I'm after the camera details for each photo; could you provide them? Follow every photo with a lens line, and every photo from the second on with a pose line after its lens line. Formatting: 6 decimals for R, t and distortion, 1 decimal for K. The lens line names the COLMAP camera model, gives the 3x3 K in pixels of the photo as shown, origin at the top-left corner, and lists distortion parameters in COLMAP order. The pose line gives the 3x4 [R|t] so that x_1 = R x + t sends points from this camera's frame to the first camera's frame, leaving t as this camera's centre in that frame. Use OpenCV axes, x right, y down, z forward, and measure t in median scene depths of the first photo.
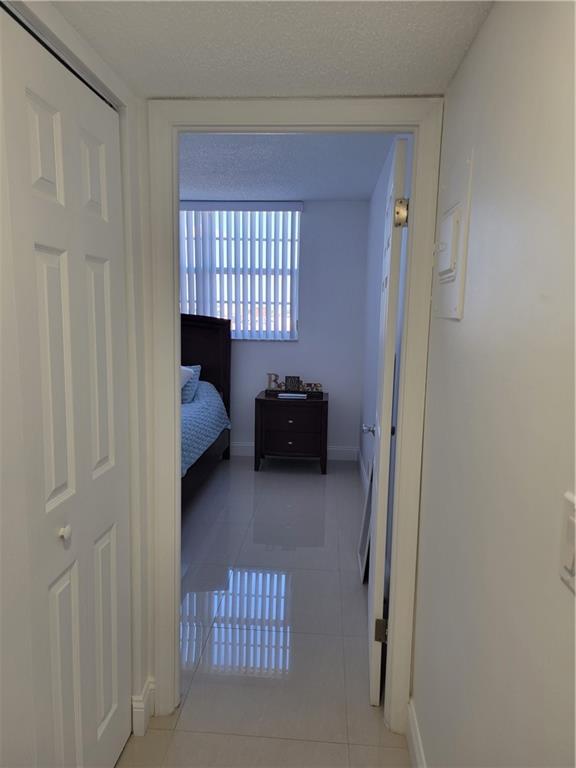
lens RADIAL K [[533.7, 0, 287.0], [0, 533.7, 387.0], [0, 0, 1]] dist [0.067512, -0.057375]
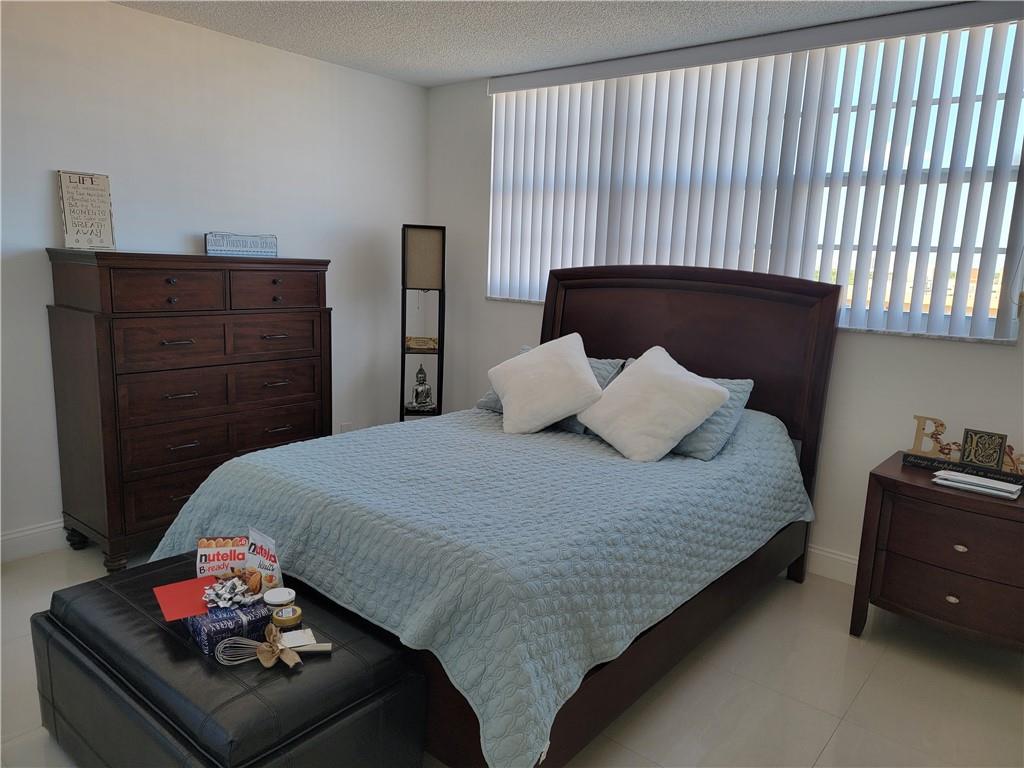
lens RADIAL K [[711.6, 0, 512.0], [0, 711.6, 385.7], [0, 0, 1]] dist [0.067512, -0.057375]
pose [[0.818778, 0.118292, -0.561792, 0.020152], [-0.107578, 0.992822, 0.052262, -0.043713], [0.563942, 0.017646, 0.825626, 0.340348]]
